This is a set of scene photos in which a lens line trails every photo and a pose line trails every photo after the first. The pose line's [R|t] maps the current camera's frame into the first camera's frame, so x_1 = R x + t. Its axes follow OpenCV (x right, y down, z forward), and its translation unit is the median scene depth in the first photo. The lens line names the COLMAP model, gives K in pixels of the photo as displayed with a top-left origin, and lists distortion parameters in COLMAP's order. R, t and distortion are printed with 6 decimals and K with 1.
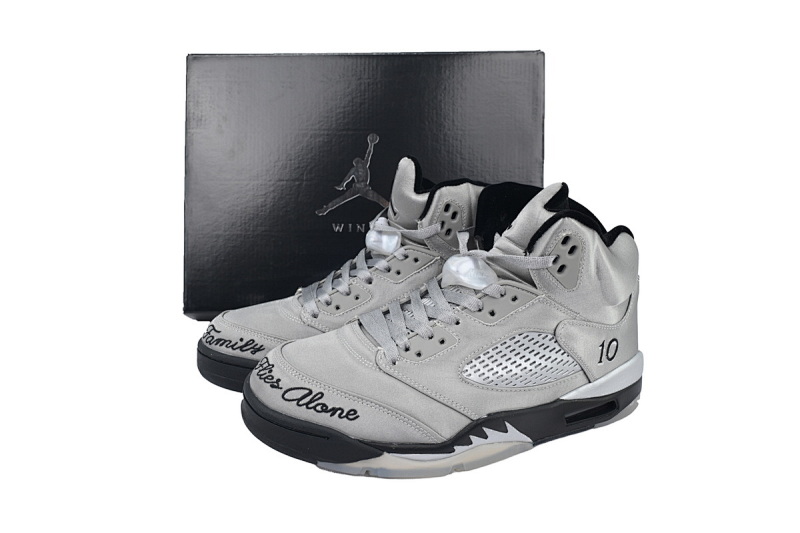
lens RADIAL K [[614.2, 0, 400.0], [0, 614.2, 266.5], [0, 0, 1]] dist [0.001700, 0.000098]
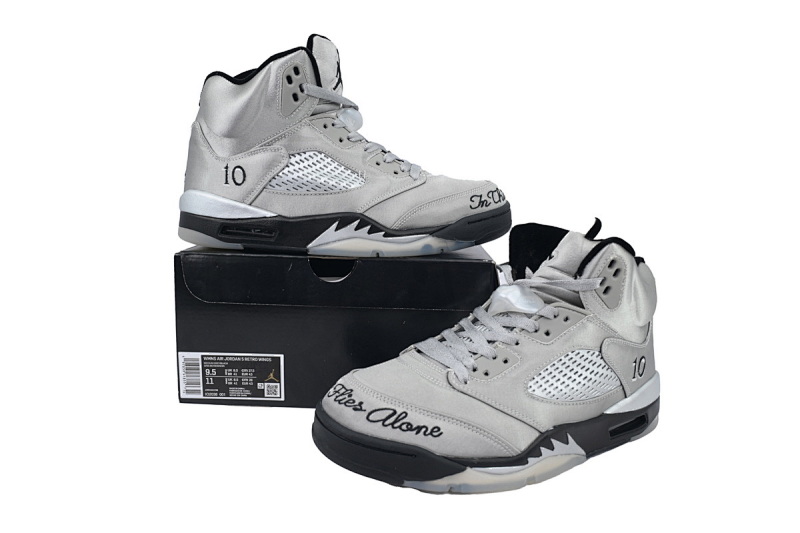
lens RADIAL K [[614.2, 0, 400.0], [0, 614.2, 266.5], [0, 0, 1]] dist [0.001700, 0.000098]
pose [[0.984384, -0.011512, 0.175655, -0.305218], [0.036051, 0.989893, -0.137156, 0.100723], [-0.172301, 0.141347, 0.974850, -0.040879]]
